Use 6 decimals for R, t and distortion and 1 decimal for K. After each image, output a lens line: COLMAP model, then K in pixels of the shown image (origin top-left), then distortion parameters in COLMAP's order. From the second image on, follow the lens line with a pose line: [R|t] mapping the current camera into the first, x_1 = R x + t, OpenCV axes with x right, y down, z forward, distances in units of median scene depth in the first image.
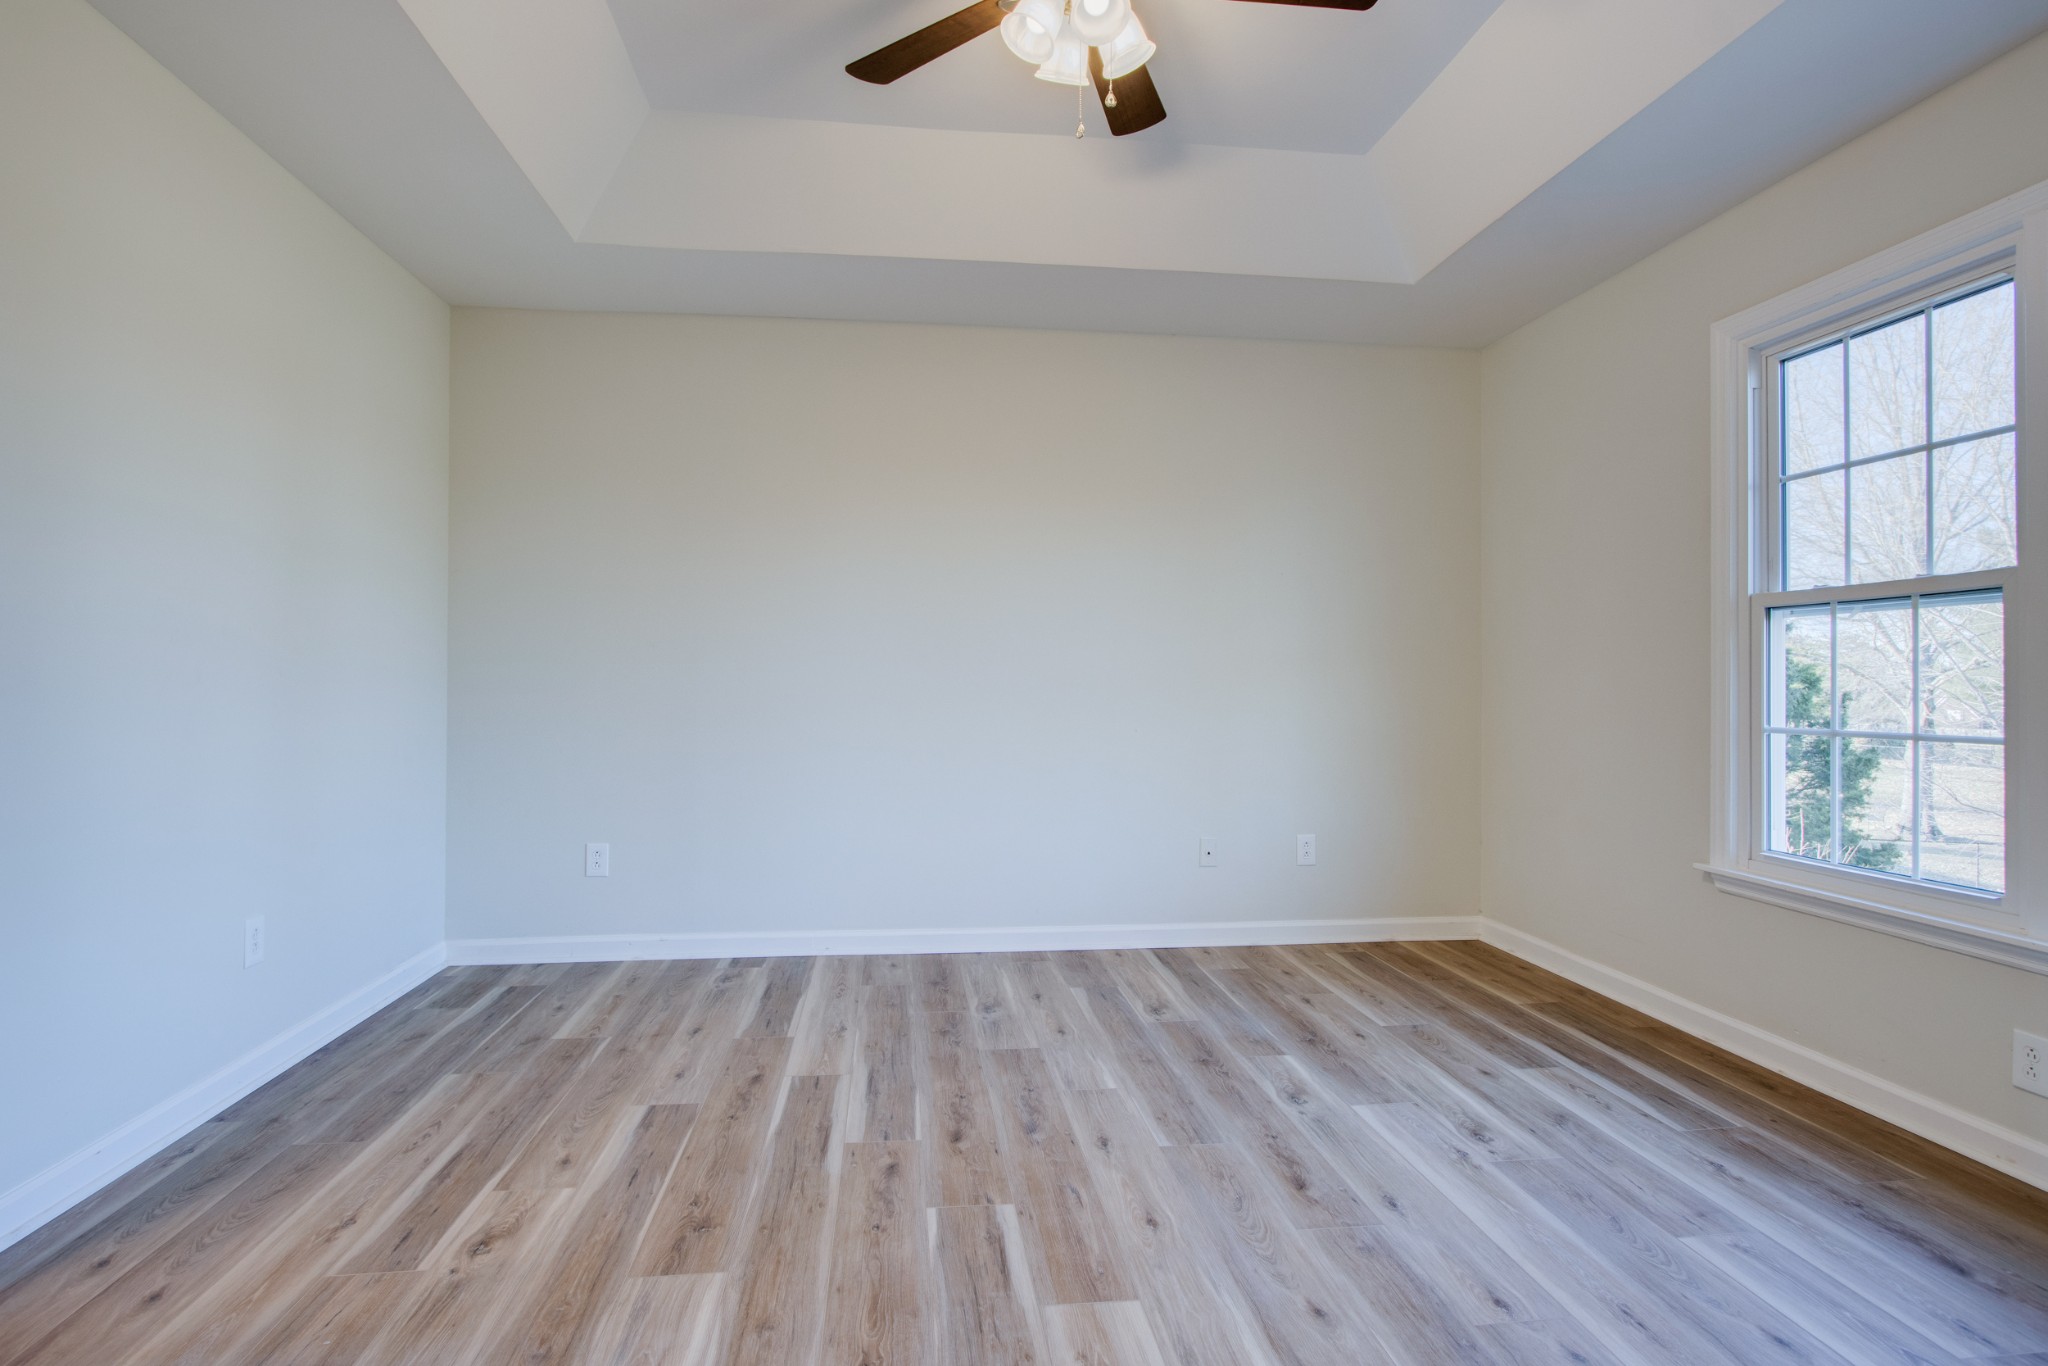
lens RADIAL K [[1014.0, 0, 1077.6], [0, 1014.0, 680.4], [0, 0, 1]] dist [-0.009416, -0.001261]
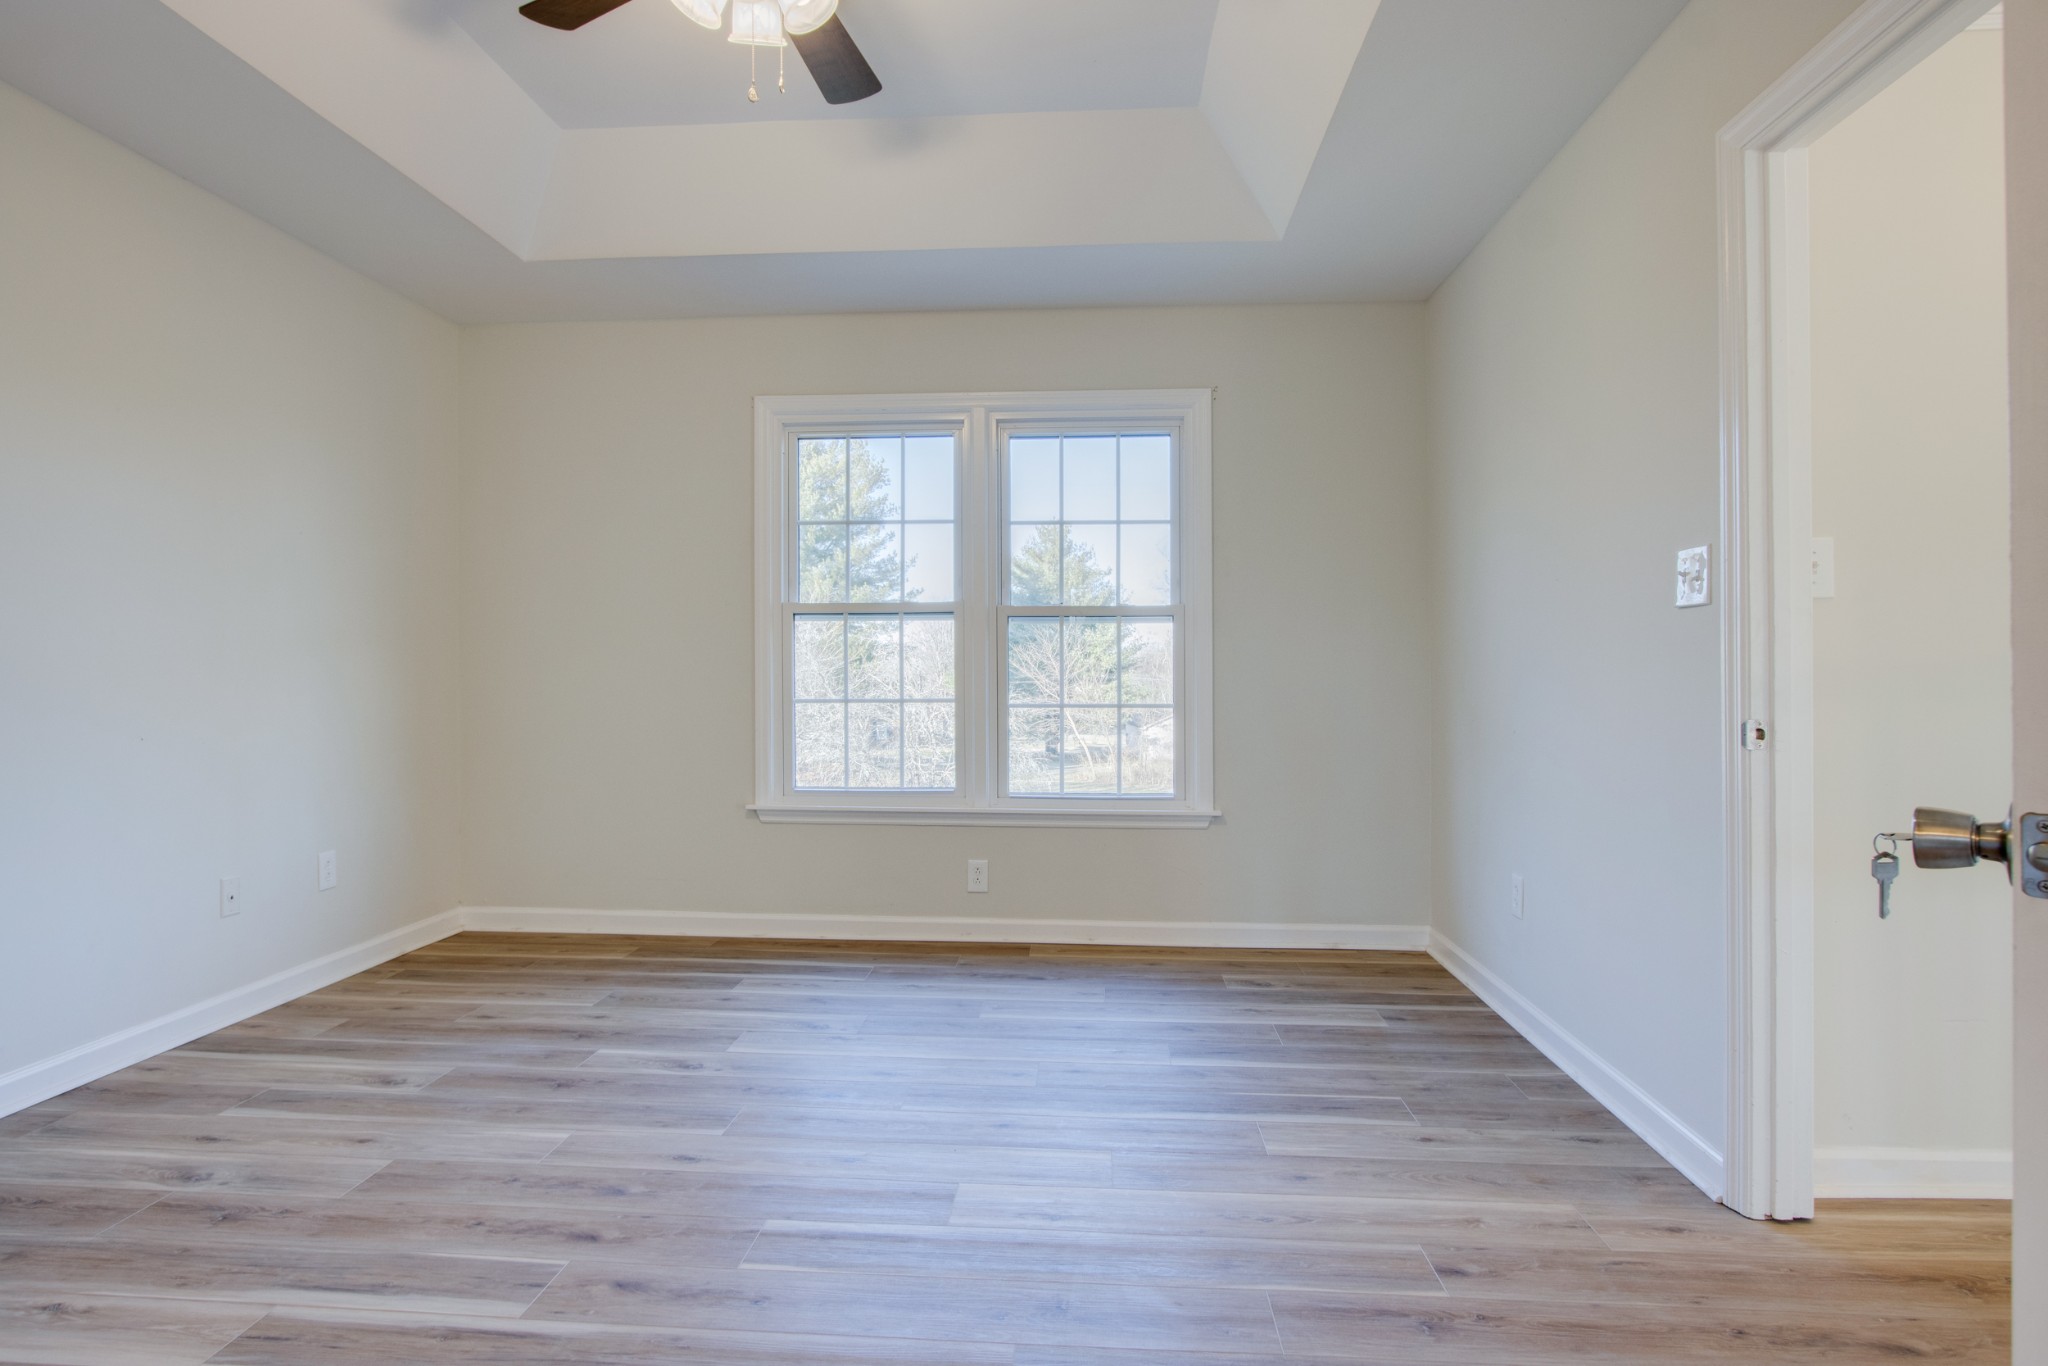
lens RADIAL K [[1014.0, 0, 1015.2], [0, 1014.0, 672.5], [0, 0, 1]] dist [-0.009416, -0.001261]
pose [[0.249524, -0.007332, 0.968341, -0.697239], [-0.000324, 0.999971, 0.007655, 0.000363], [-0.968369, -0.002224, 0.249514, 0.413555]]
